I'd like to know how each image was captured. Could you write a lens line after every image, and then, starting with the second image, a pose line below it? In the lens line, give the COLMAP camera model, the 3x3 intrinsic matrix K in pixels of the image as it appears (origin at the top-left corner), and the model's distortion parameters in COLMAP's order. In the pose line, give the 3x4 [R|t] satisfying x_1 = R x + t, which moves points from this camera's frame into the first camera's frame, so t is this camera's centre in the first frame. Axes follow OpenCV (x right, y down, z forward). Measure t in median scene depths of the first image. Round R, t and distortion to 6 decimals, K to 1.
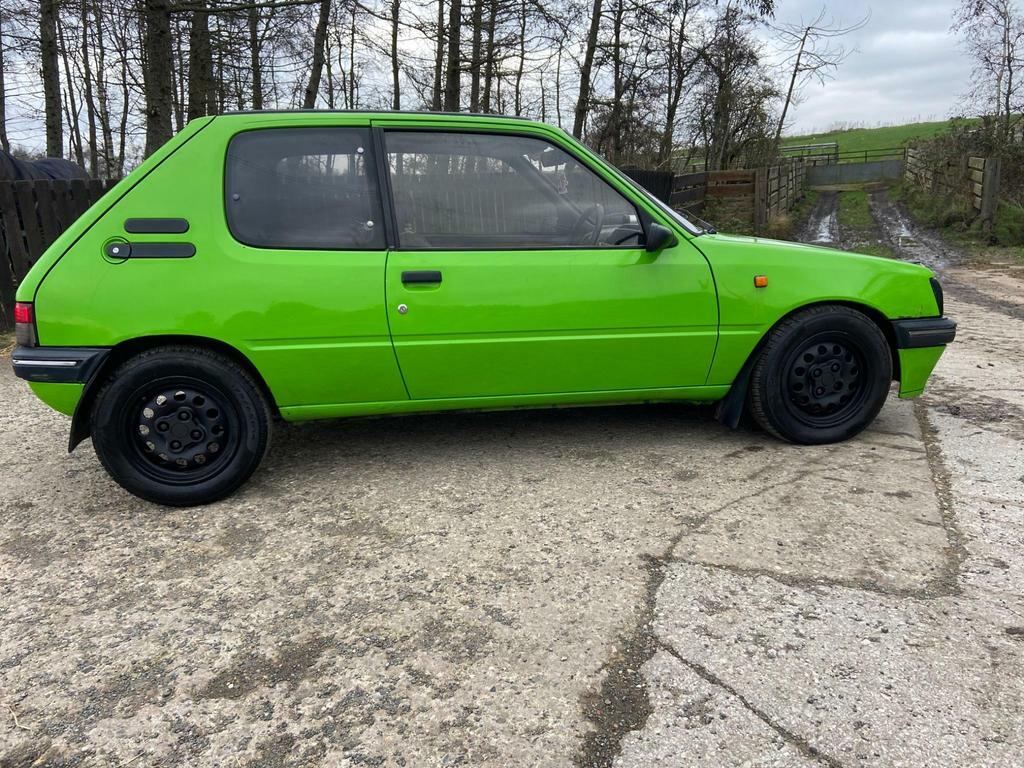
lens RADIAL K [[772.7, 0, 511.4], [0, 772.7, 390.4], [0, 0, 1]] dist [0.079624, -0.013505]
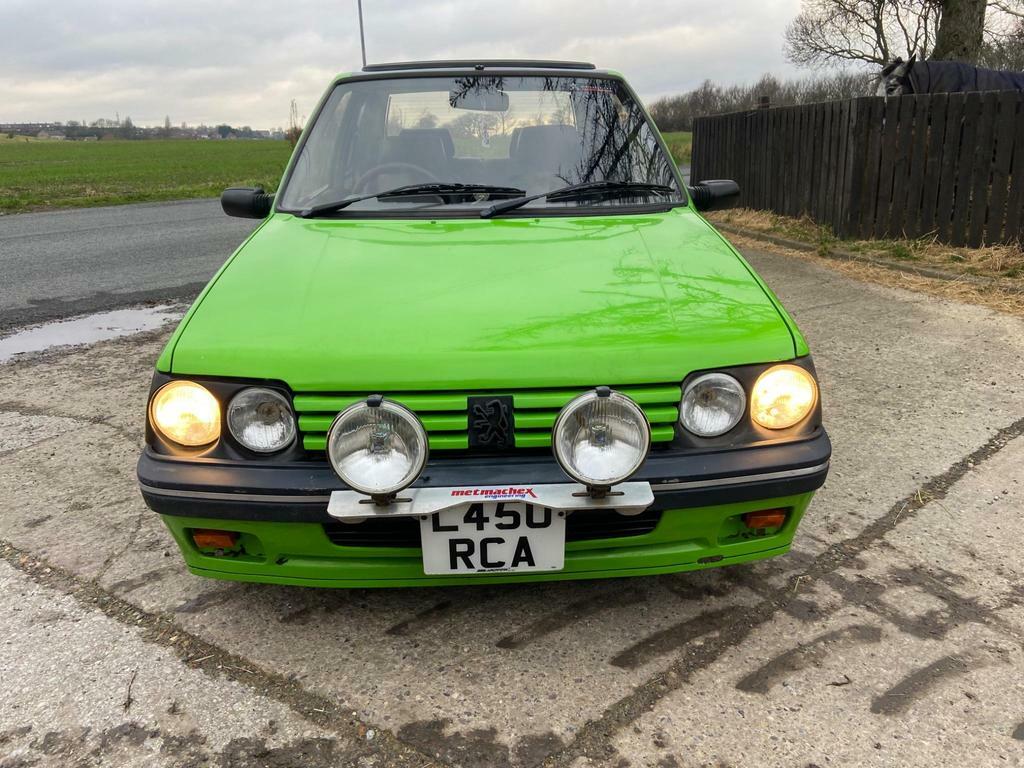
lens RADIAL K [[769.1, 0, 517.9], [0, 769.1, 380.7], [0, 0, 1]] dist [0.121401, -0.151149]
pose [[-0.125017, 0.340982, -0.931720, 1.139838], [-0.224093, 0.905116, 0.361314, -0.432518], [0.966516, 0.253962, -0.036743, 1.442753]]
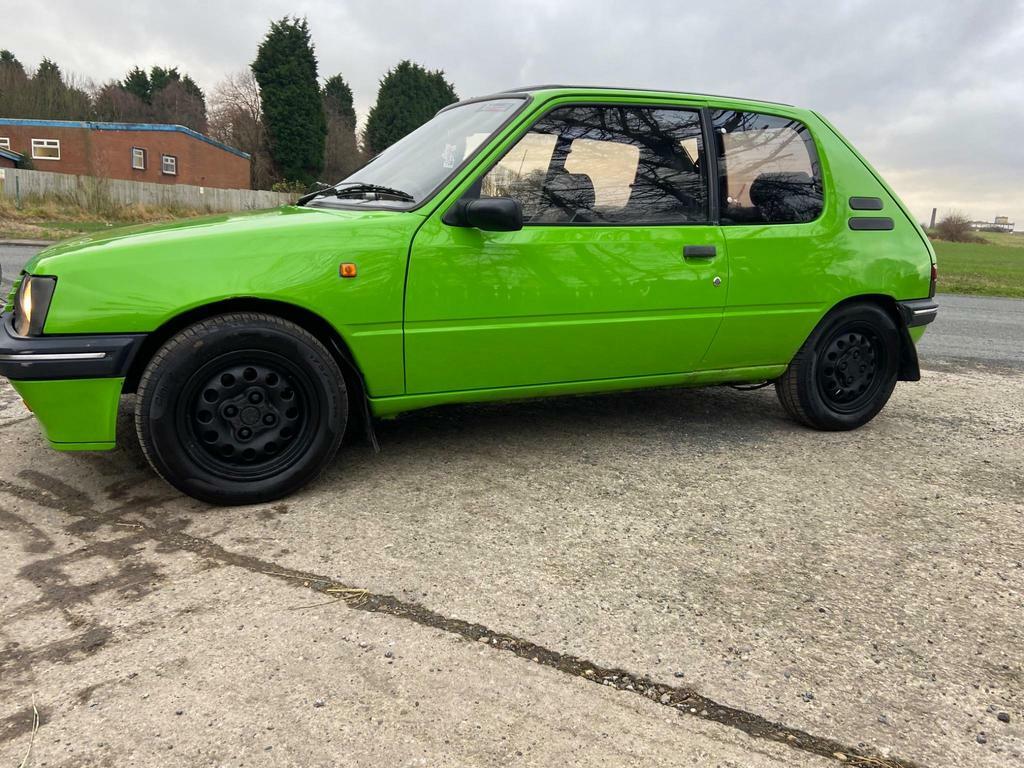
lens RADIAL K [[769.1, 0, 504.0], [0, 769.1, 372.0], [0, 0, 1]] dist [0.121401, -0.151149]
pose [[-0.968145, 0.036891, -0.247659, 0.301772], [-0.075861, 0.899384, 0.430526, -0.560172], [0.238623, 0.435599, -0.867936, 2.437833]]
